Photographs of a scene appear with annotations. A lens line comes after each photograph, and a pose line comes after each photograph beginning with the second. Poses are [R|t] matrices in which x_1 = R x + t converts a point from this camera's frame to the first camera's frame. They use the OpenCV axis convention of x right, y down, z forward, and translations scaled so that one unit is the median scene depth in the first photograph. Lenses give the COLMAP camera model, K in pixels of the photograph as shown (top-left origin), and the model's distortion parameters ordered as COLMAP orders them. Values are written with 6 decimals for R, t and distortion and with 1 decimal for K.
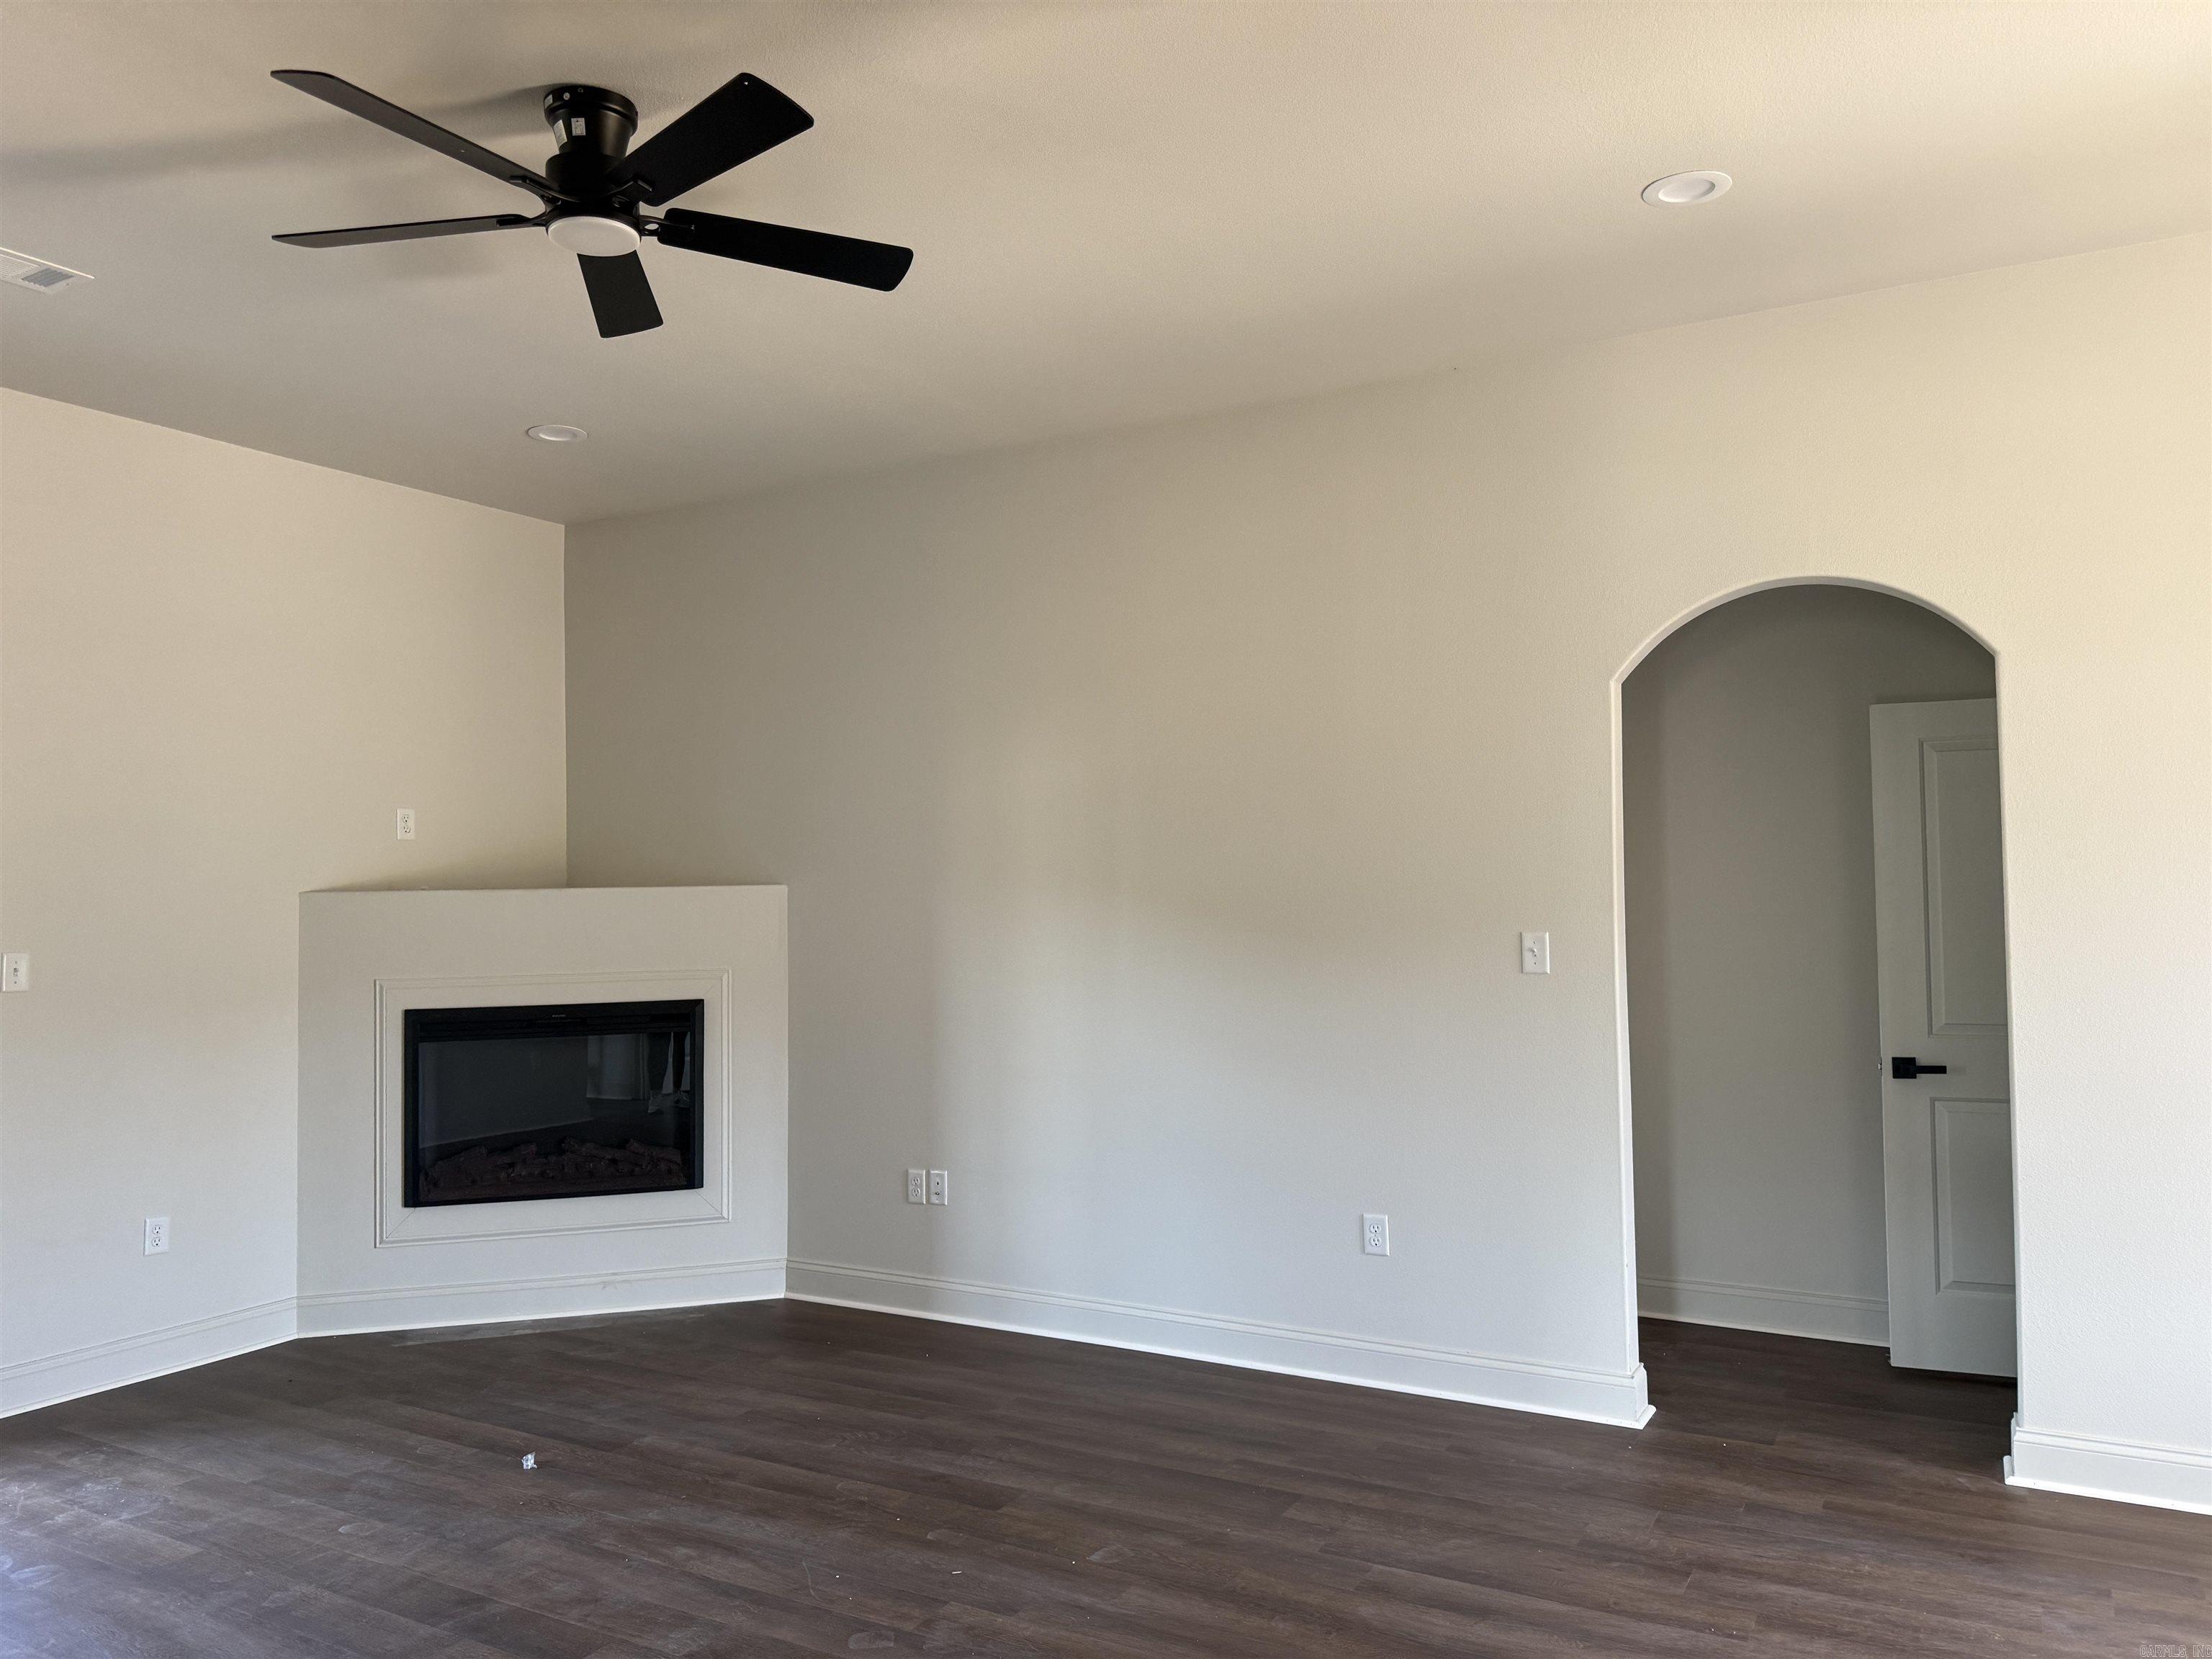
lens RADIAL K [[1552.3, 0, 1112.4], [0, 1552.3, 872.6], [0, 0, 1]] dist [0.056400, -0.064532]
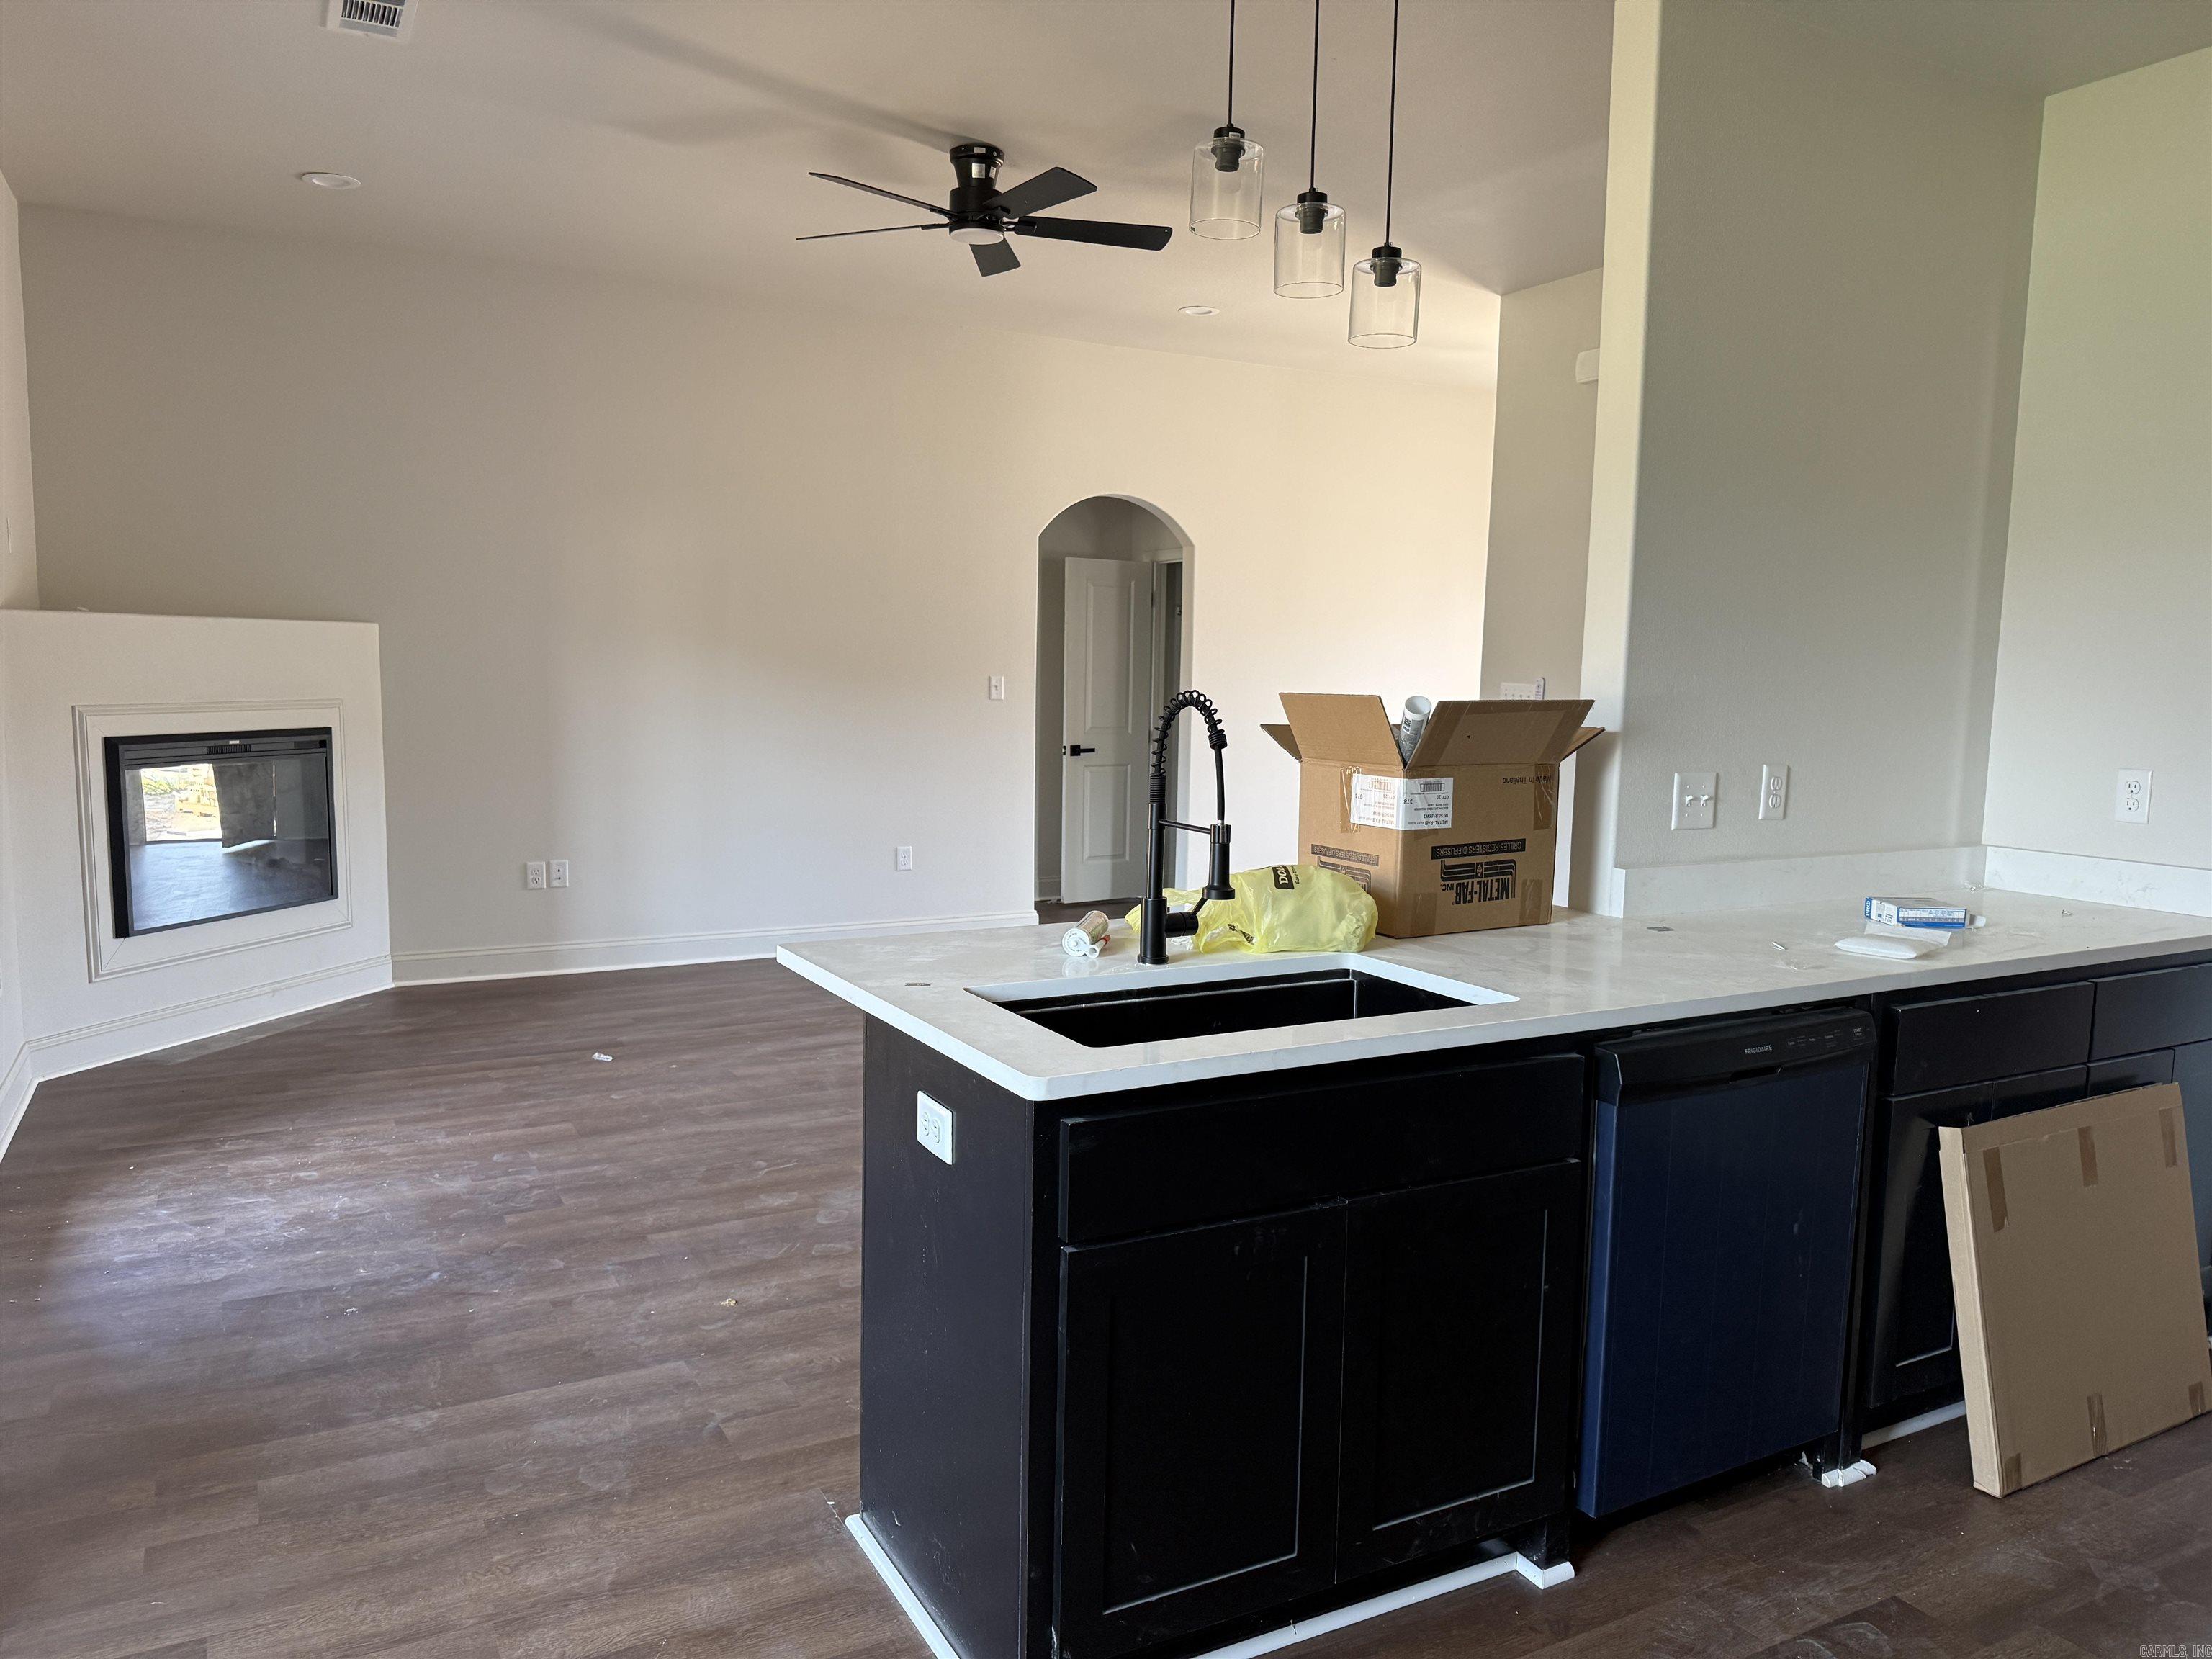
lens RADIAL K [[1552.3, 0, 1112.4], [0, 1552.3, 872.6], [0, 0, 1]] dist [0.056400, -0.064532]
pose [[0.523161, -0.090141, 0.847453, -1.202472], [-0.036710, 0.991084, 0.128081, 0.029038], [-0.851443, -0.098117, 0.515188, -0.044340]]
